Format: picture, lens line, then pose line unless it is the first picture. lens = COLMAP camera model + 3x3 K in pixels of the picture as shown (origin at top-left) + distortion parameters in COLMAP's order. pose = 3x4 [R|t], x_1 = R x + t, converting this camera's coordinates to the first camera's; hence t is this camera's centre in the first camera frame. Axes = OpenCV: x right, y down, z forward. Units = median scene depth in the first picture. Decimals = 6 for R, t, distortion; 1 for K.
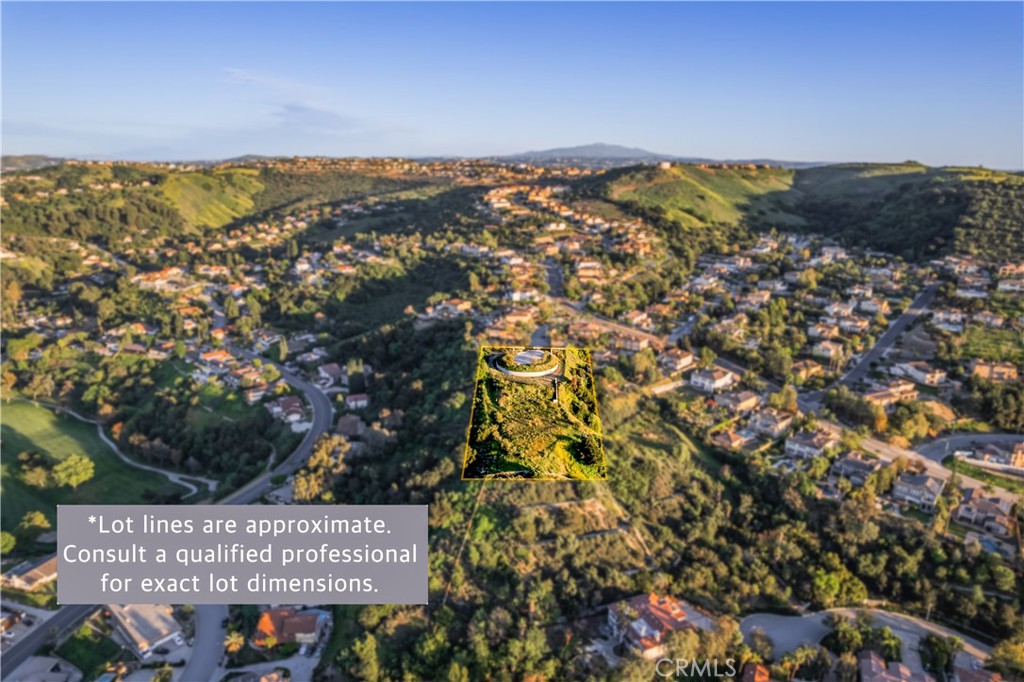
lens RADIAL K [[664.4, 0, 509.7], [0, 664.4, 326.2], [0, 0, 1]] dist [-0.083099, 0.075845]
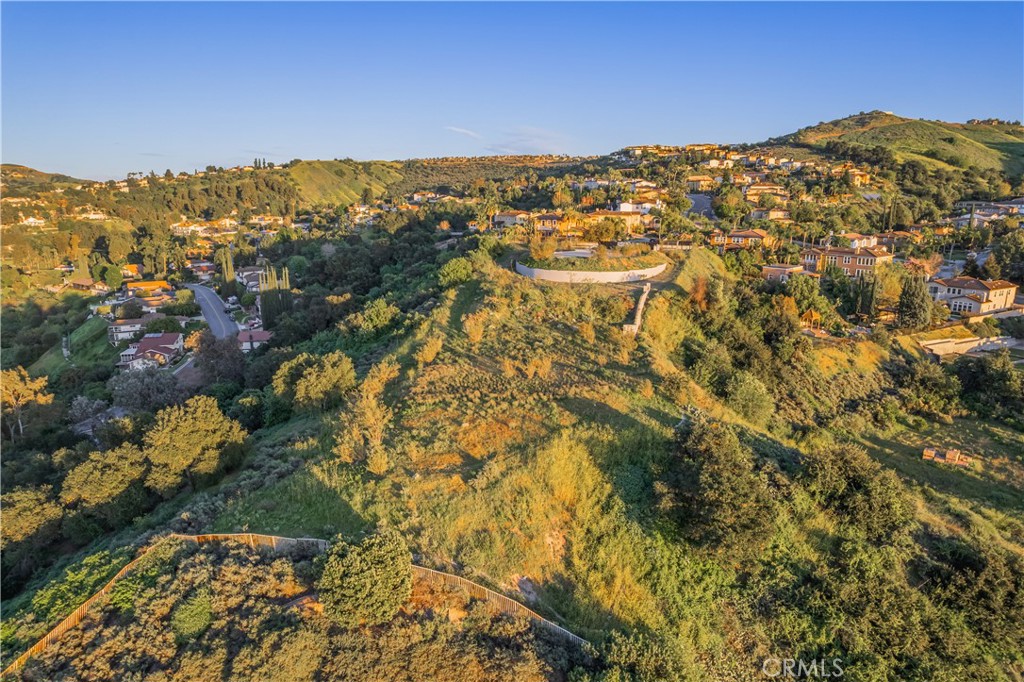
lens RADIAL K [[664.4, 0, 509.7], [0, 664.4, 326.2], [0, 0, 1]] dist [-0.083099, 0.075845]
pose [[0.965383, 0.046756, -0.256611, 0.095177], [-0.059962, 0.997236, -0.043875, 0.128621], [0.253851, 0.057743, 0.965518, 0.655893]]
